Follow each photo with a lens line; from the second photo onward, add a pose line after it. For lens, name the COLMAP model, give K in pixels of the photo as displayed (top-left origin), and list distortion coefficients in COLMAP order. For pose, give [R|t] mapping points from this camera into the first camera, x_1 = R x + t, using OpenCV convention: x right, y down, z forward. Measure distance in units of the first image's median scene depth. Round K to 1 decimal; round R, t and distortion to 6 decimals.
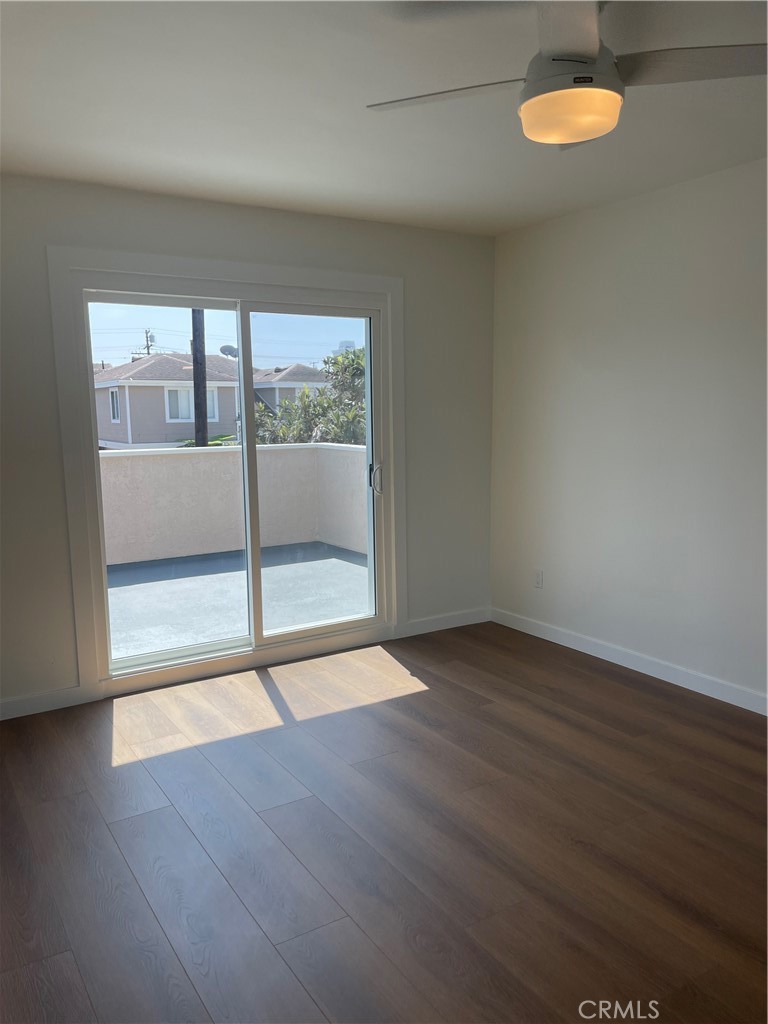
lens RADIAL K [[781.6, 0, 386.6], [0, 781.6, 506.8], [0, 0, 1]] dist [0.054259, -0.056357]
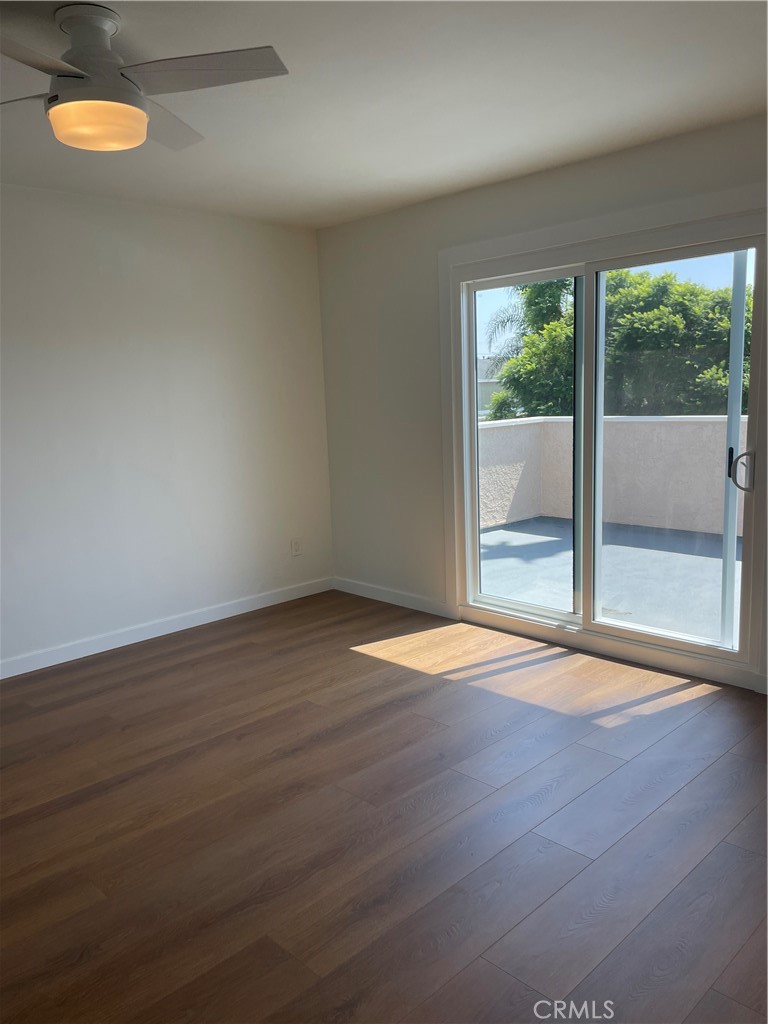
lens RADIAL K [[781.6, 0, 388.1], [0, 781.6, 516.5], [0, 0, 1]] dist [0.054259, -0.056357]
pose [[0.228922, 0.163452, -0.959624, 0.693648], [-0.099787, 0.984549, 0.143893, -0.074539], [0.968317, 0.062817, 0.241696, 0.527092]]
